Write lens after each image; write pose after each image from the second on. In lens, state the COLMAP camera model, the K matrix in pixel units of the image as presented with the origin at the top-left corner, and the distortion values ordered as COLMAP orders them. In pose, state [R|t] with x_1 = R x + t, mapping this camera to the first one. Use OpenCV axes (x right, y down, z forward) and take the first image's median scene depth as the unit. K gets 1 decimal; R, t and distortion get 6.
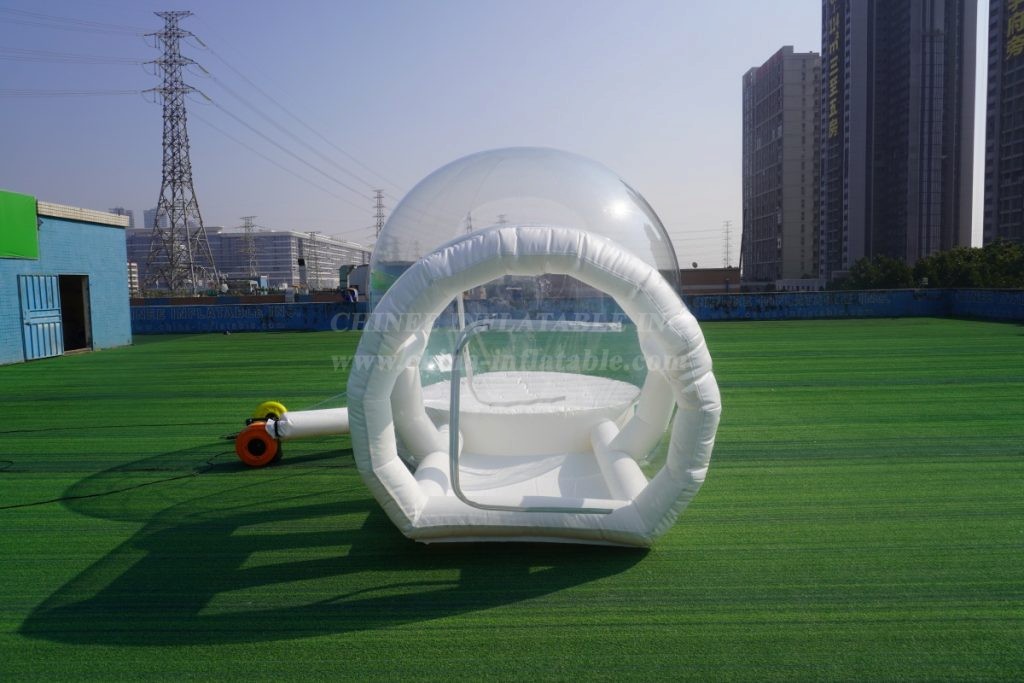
lens RADIAL K [[674.0, 0, 514.9], [0, 674.0, 344.8], [0, 0, 1]] dist [-0.042734, 0.025459]
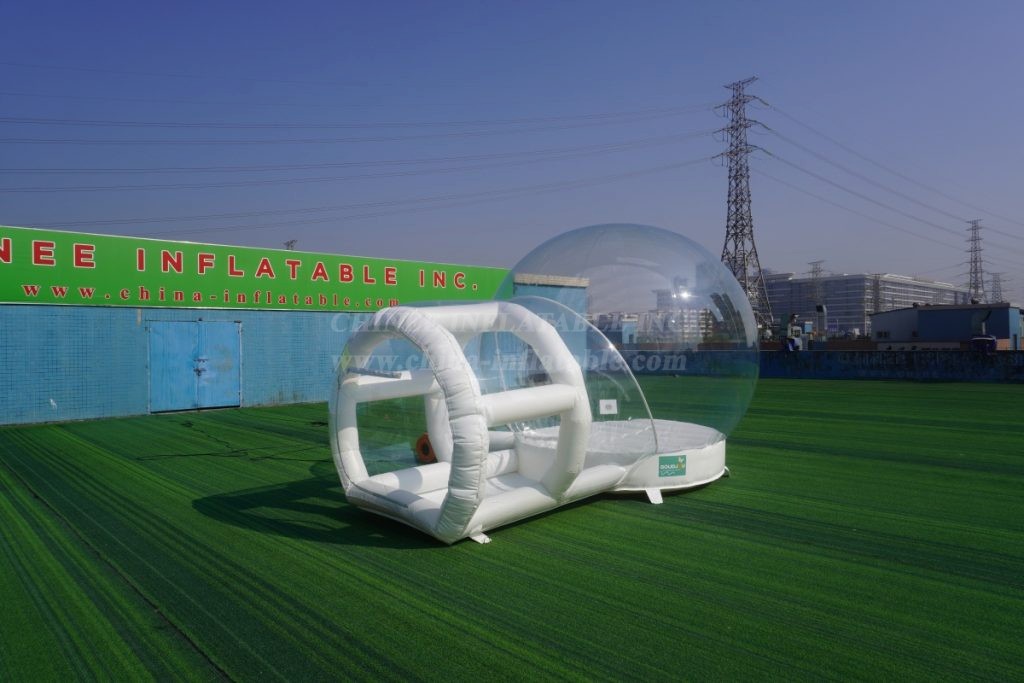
lens RADIAL K [[674.0, 0, 514.9], [0, 674.0, 344.8], [0, 0, 1]] dist [-0.042734, 0.025459]
pose [[0.695402, 0.014485, -0.718475, 0.846445], [-0.062766, 0.997200, -0.040647, -0.030116], [0.715874, 0.073362, 0.694364, 0.101280]]
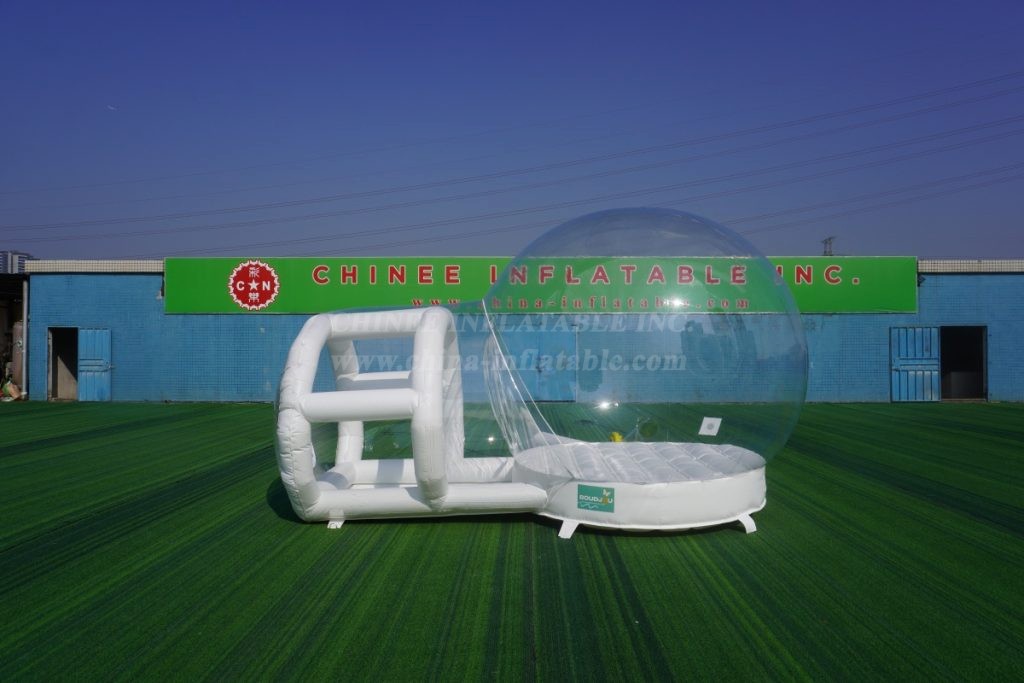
lens RADIAL K [[674.0, 0, 514.9], [0, 674.0, 344.8], [0, 0, 1]] dist [-0.042734, 0.025459]
pose [[-0.003904, 0.018509, -0.999821, 1.161063], [-0.085870, 0.996129, 0.018776, -0.112046], [0.996299, 0.085928, -0.002300, 0.971151]]
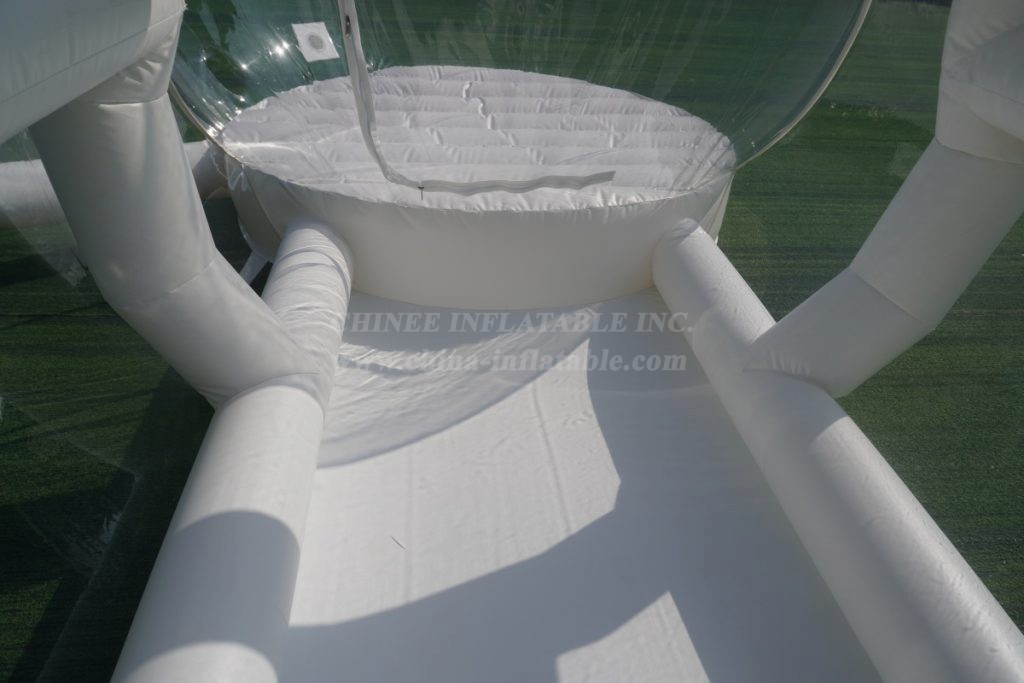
lens RADIAL K [[671.9, 0, 512.0], [0, 671.9, 341.5], [0, 0, 1]] dist [-0.044896, 0.023874]
pose [[0.989817, 0.004757, 0.142268, -0.038829], [-0.068478, 0.892113, 0.446593, -0.005690], [-0.124795, -0.451788, 0.883354, 0.618645]]
